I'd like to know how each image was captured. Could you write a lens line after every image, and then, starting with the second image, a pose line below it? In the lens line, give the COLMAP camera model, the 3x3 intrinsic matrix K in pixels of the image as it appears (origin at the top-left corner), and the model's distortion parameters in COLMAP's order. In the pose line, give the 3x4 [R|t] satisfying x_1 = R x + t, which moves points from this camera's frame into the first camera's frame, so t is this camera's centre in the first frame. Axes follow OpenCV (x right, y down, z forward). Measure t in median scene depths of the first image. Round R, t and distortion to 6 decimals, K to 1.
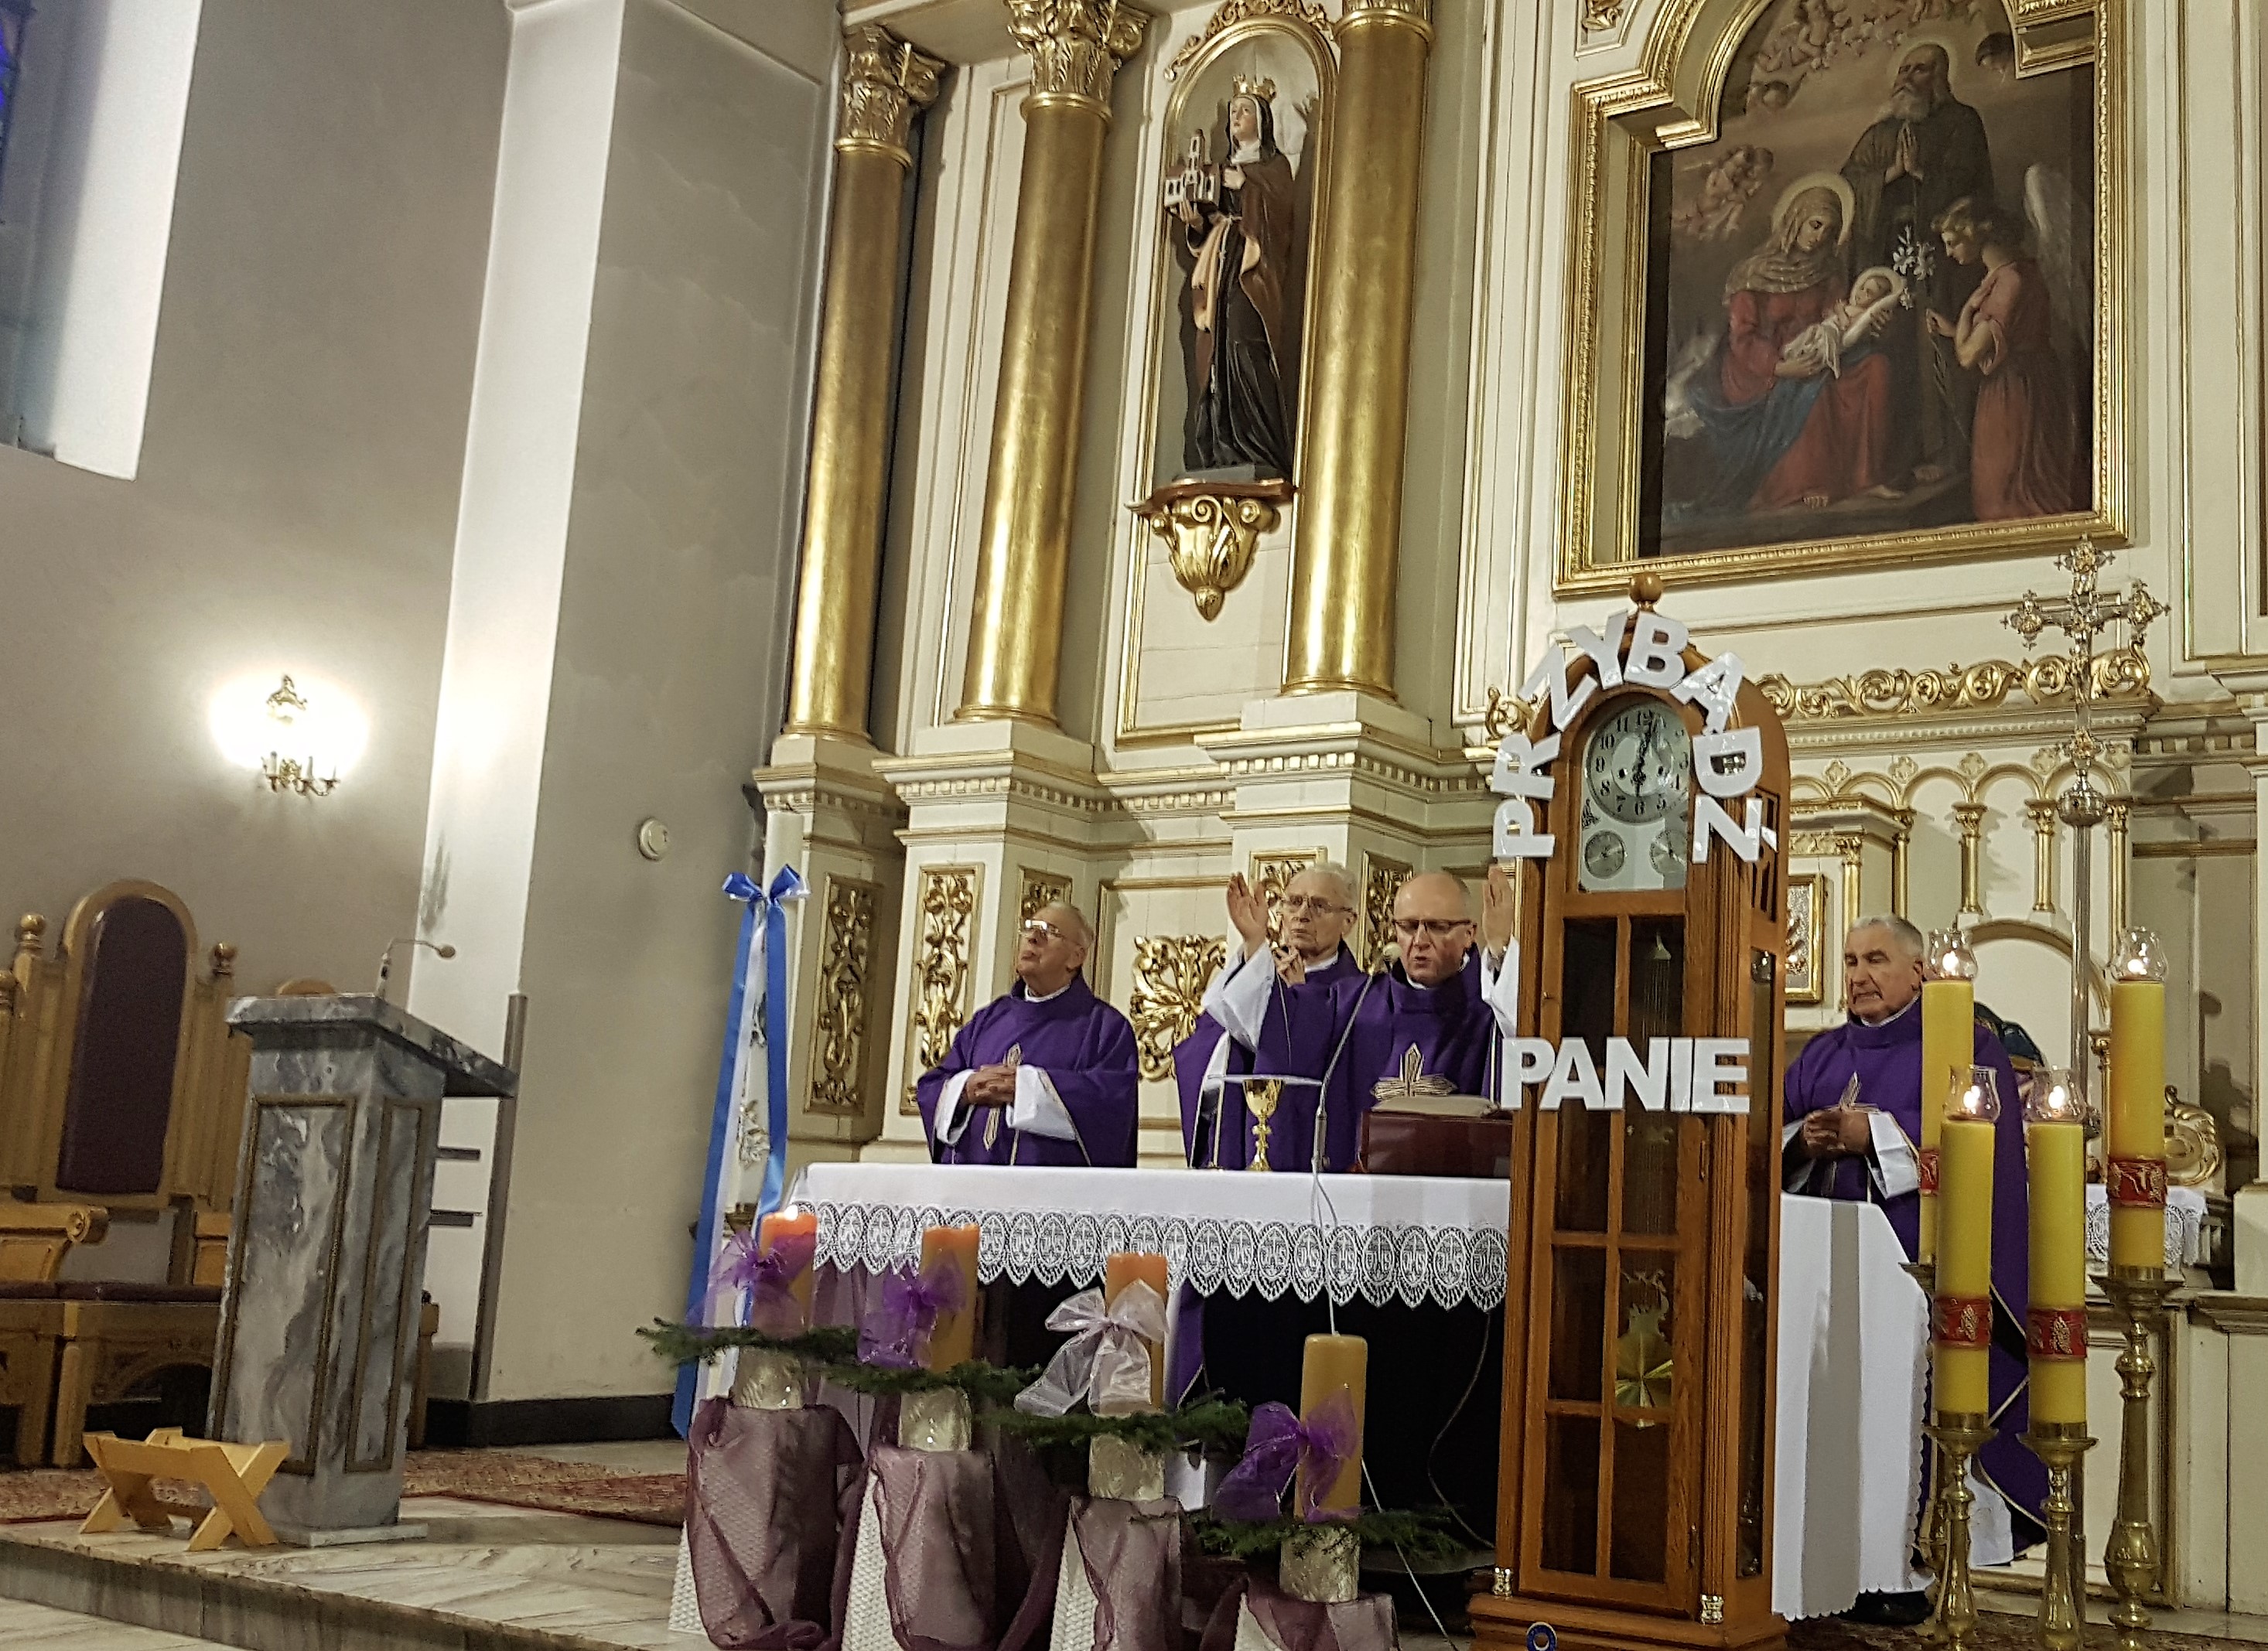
lens RADIAL K [[2442.5, 0, 1415.0], [0, 2442.5, 822.3], [0, 0, 1]] dist [0.003861, 0.006115]
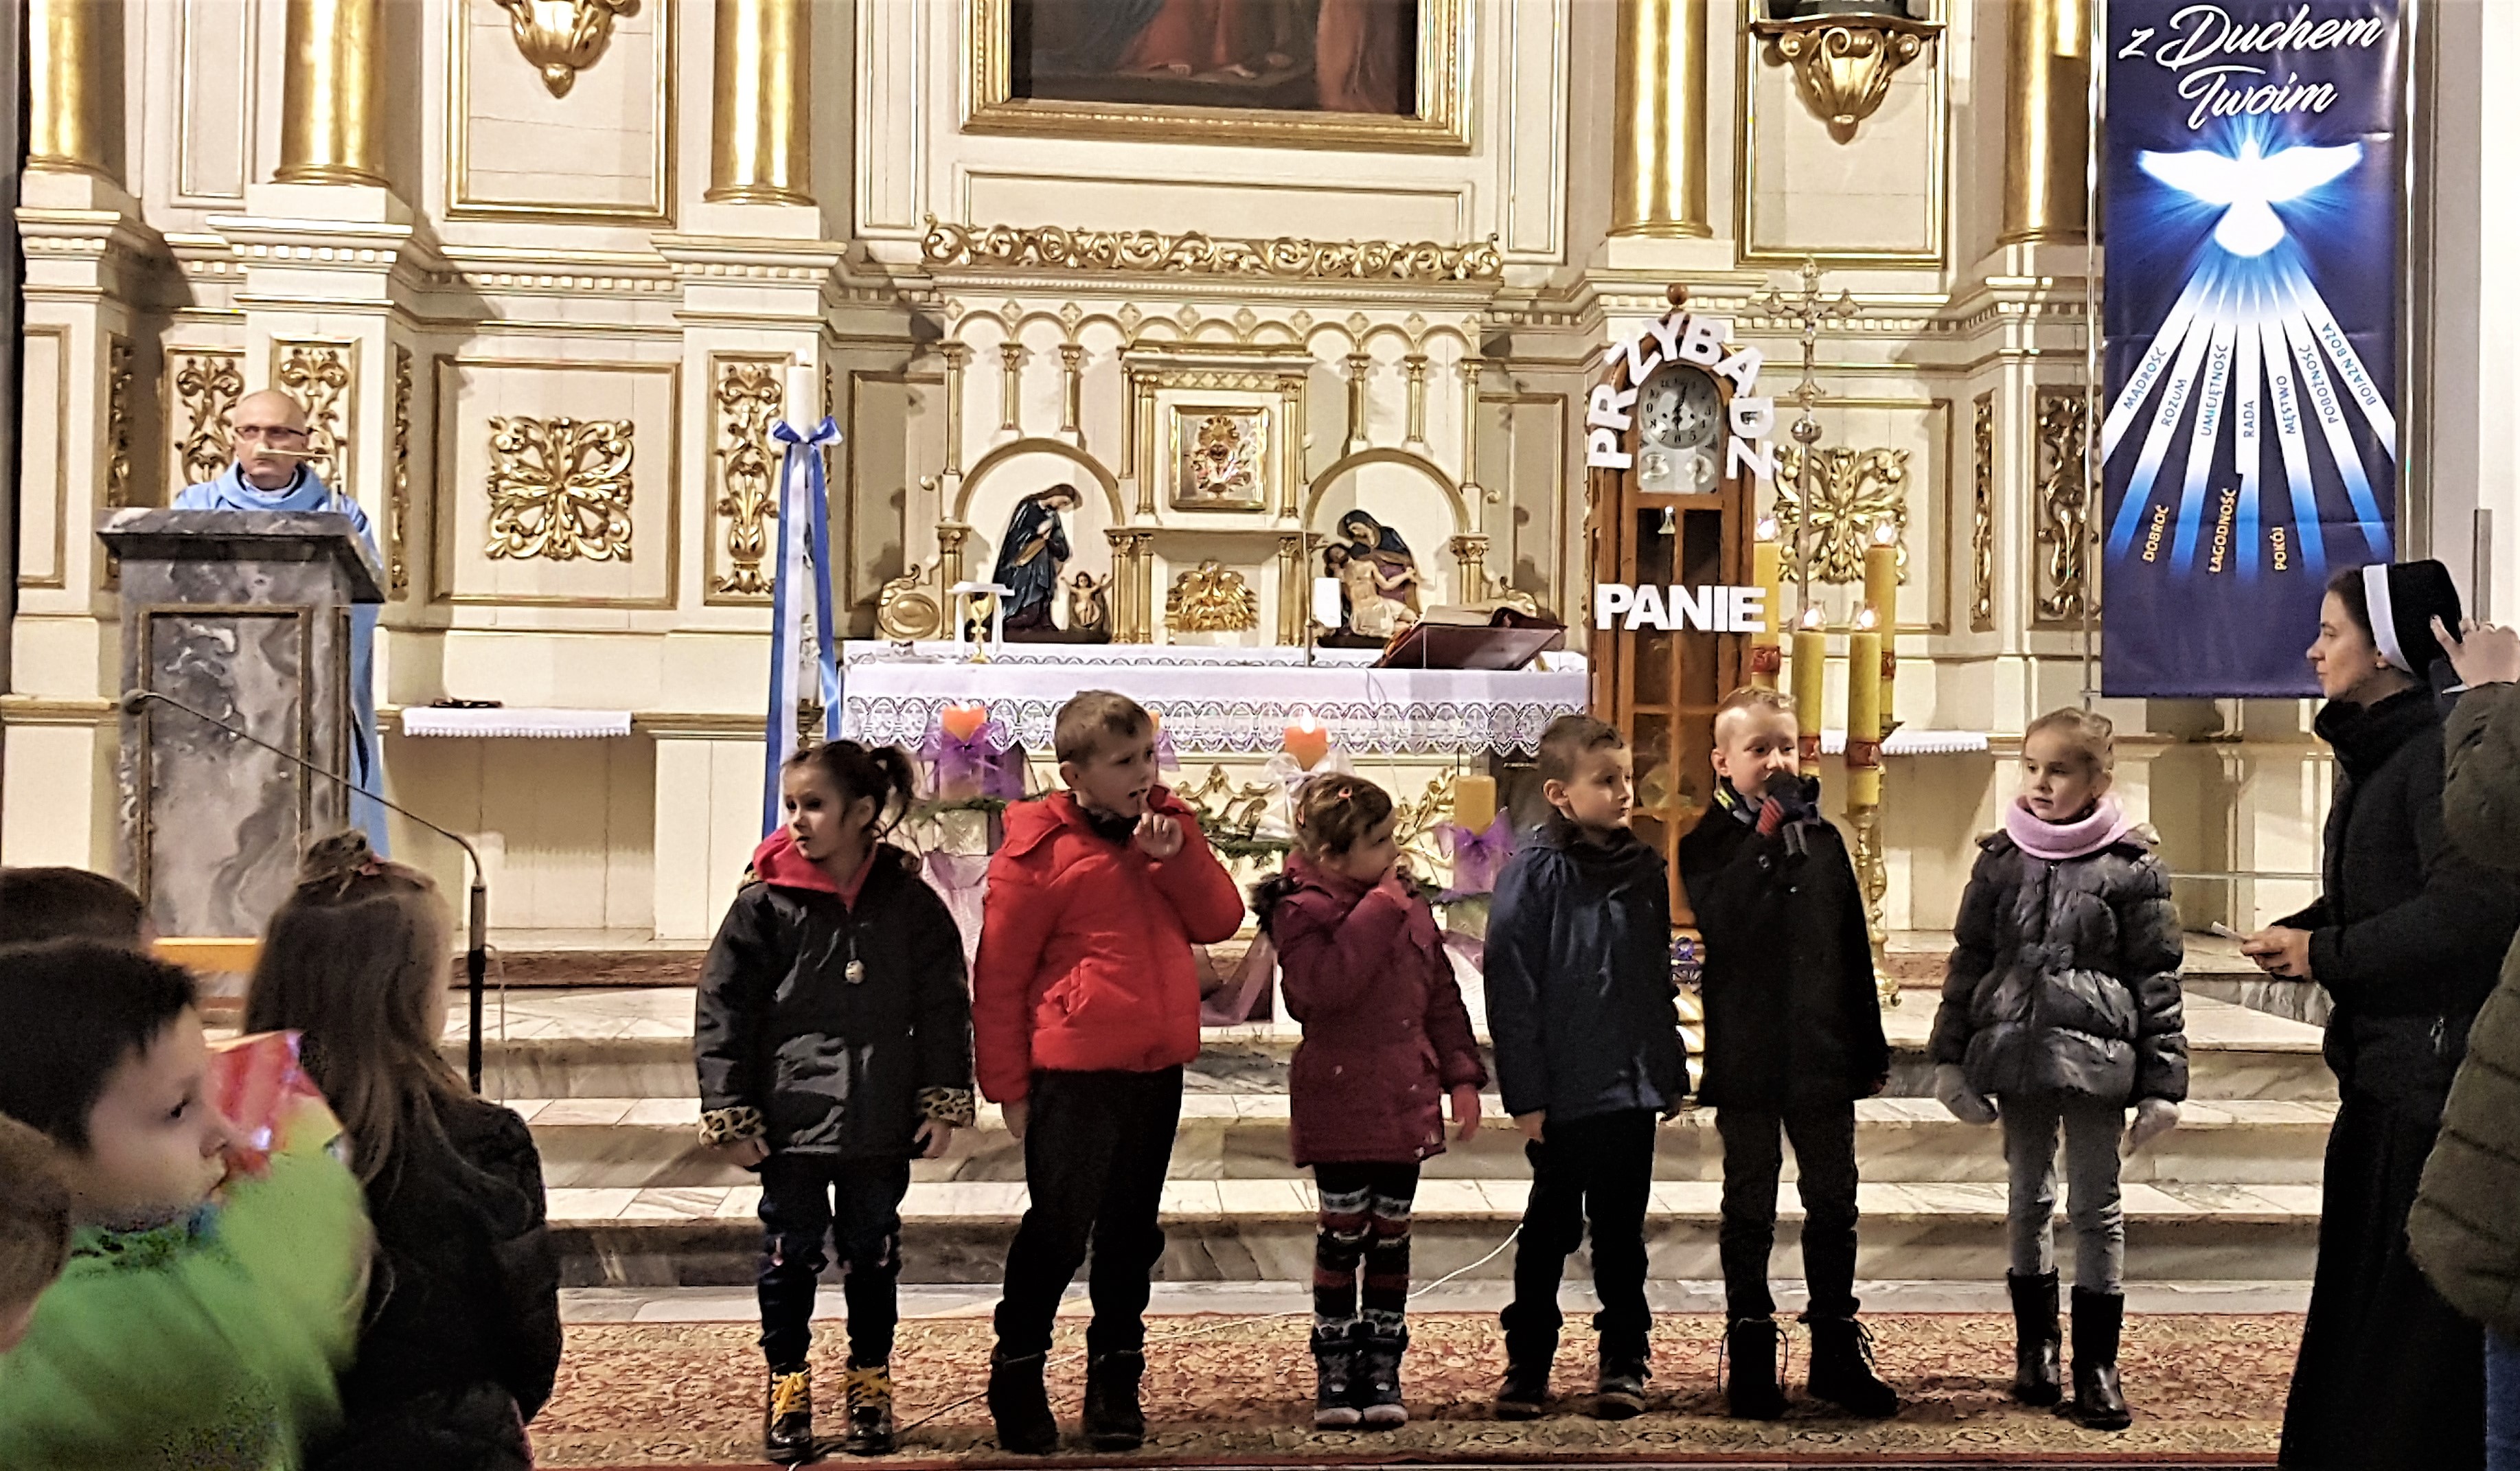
lens RADIAL K [[2938.7, 0, 1319.9], [0, 2938.7, 687.7], [0, 0, 1]] dist [0.098789, -0.050248]
pose [[0.801341, -0.029830, 0.597464, -0.636029], [-0.077853, 0.985061, 0.153603, -0.062649], [-0.593120, -0.169603, 0.787047, -0.199281]]
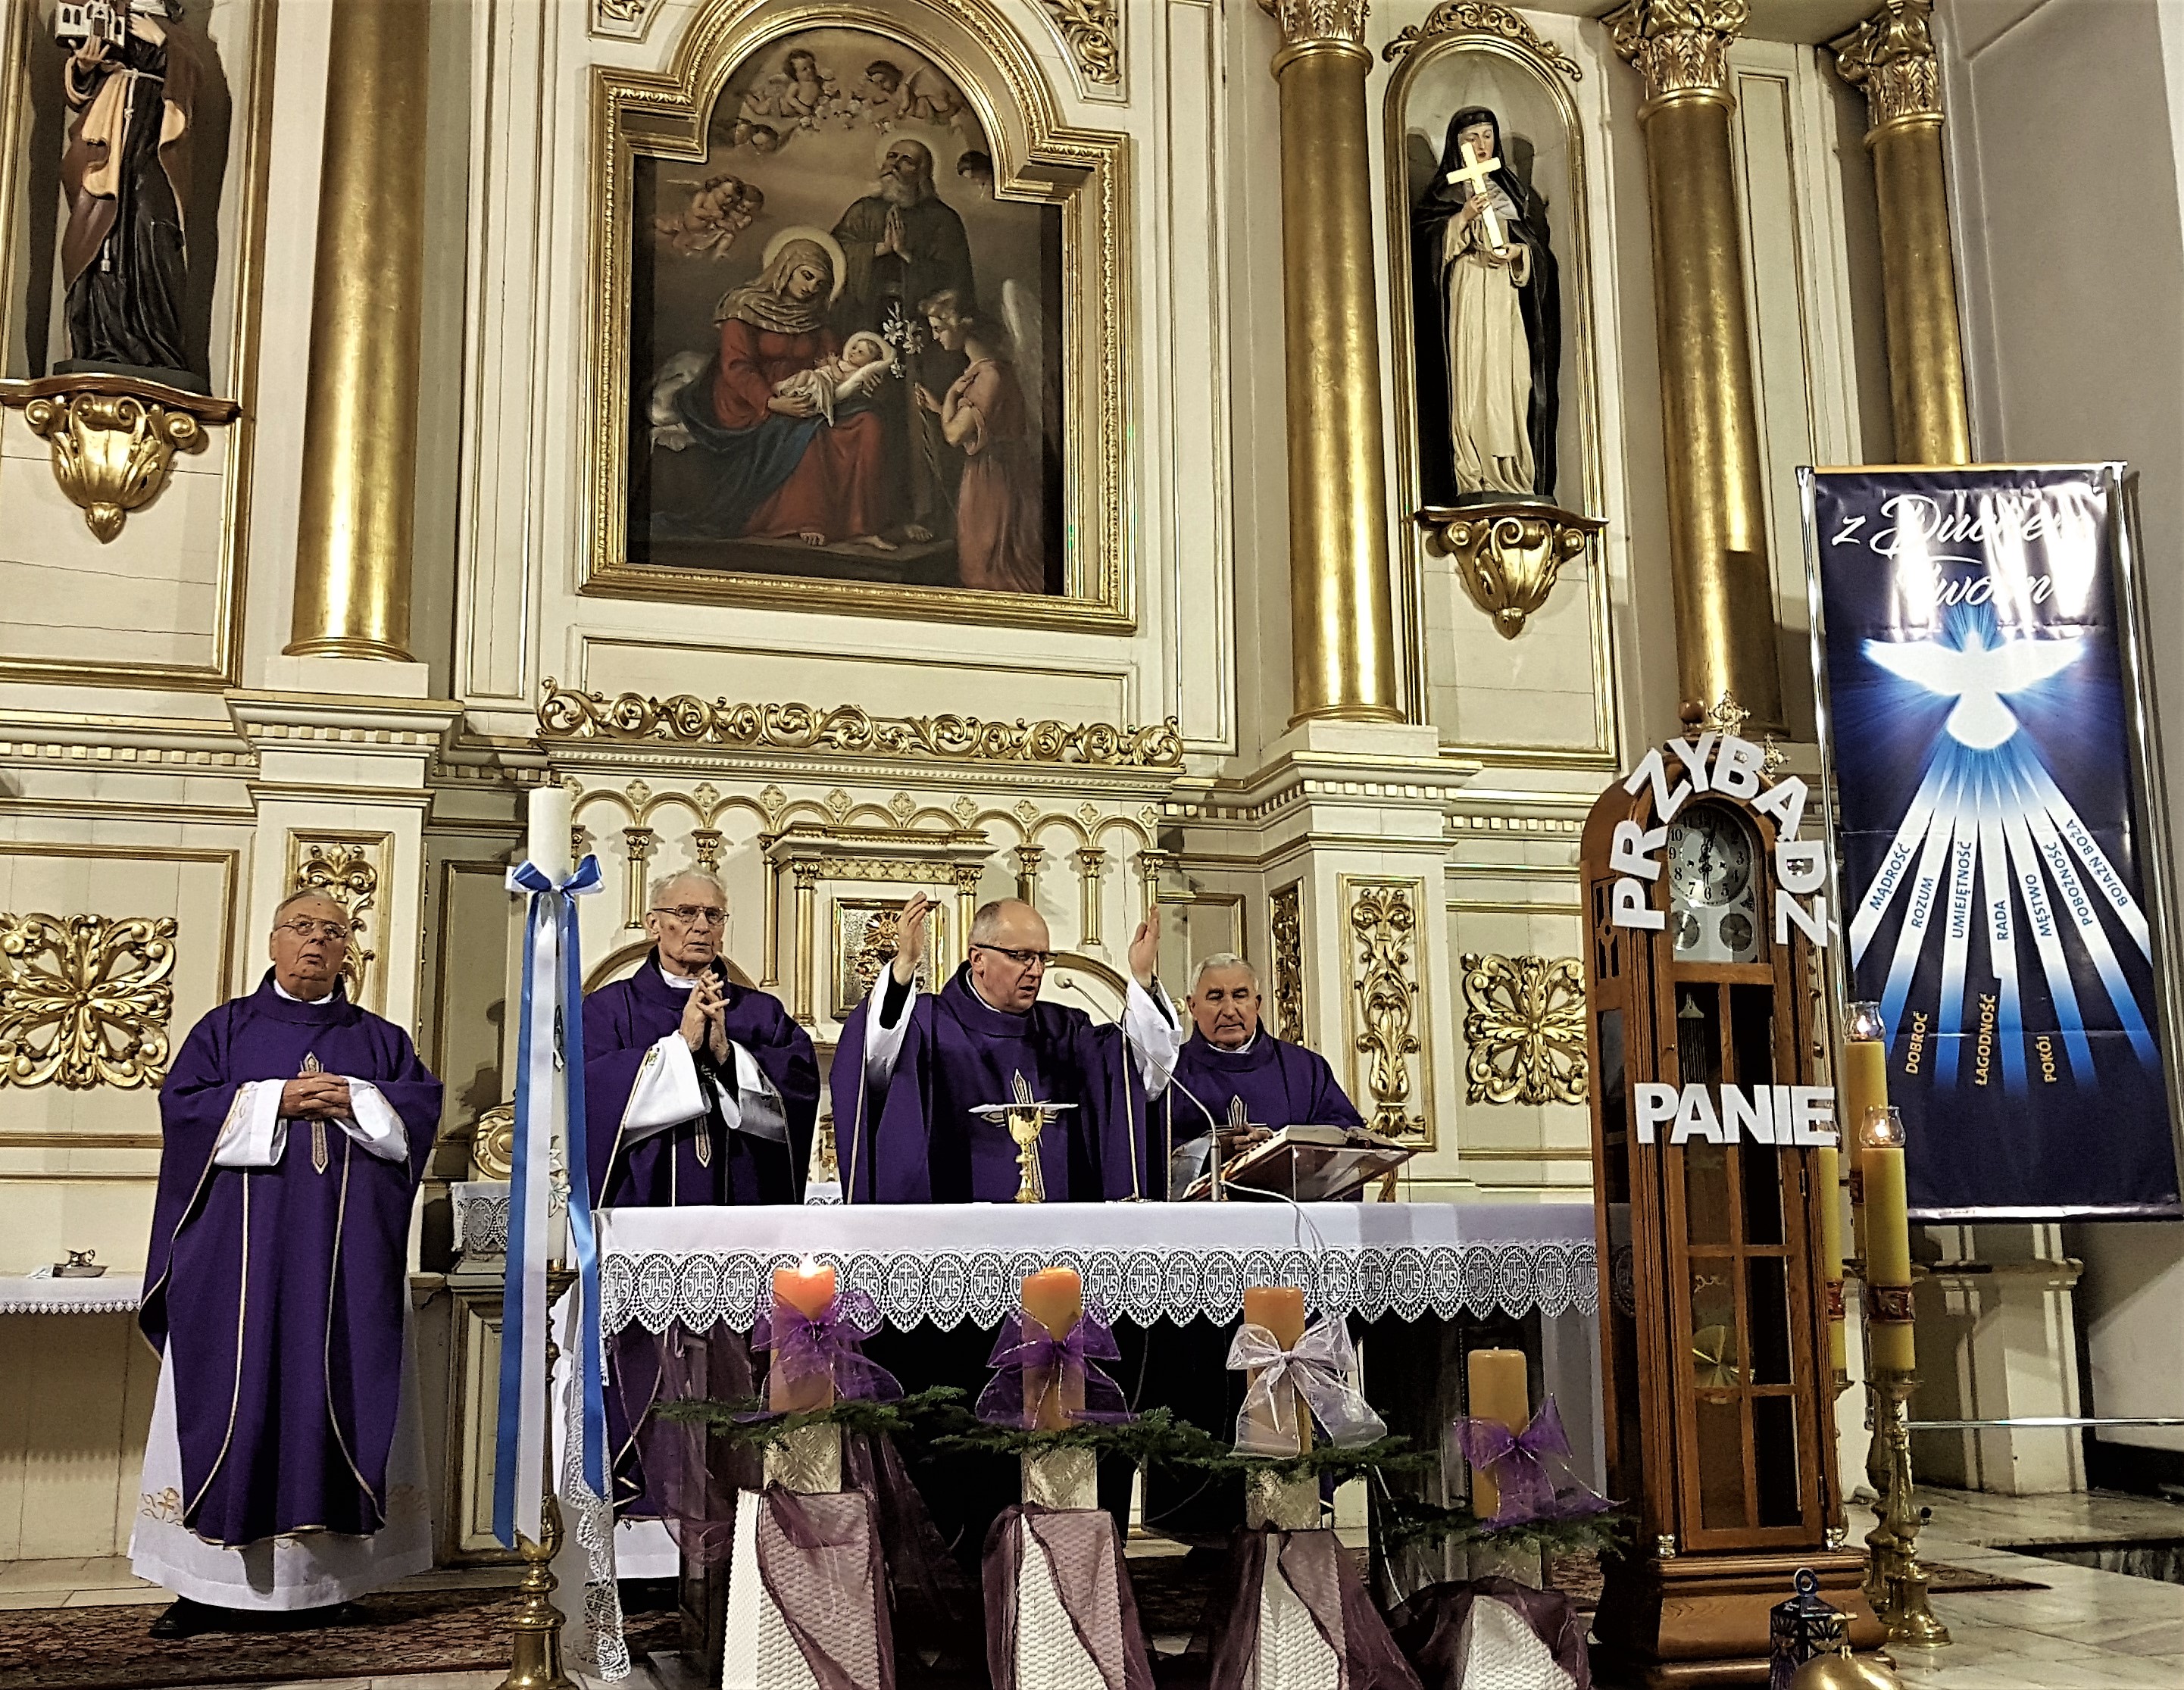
lens RADIAL K [[2410.2, 0, 1001.2], [0, 2410.2, 796.5], [0, 0, 1]] dist [-0.034253, 0.124388]
pose [[0.684320, 0.085823, 0.724114, -0.525844], [-0.085962, 0.995620, -0.036764, 0.010456], [-0.724097, -0.037088, 0.688700, 0.222551]]
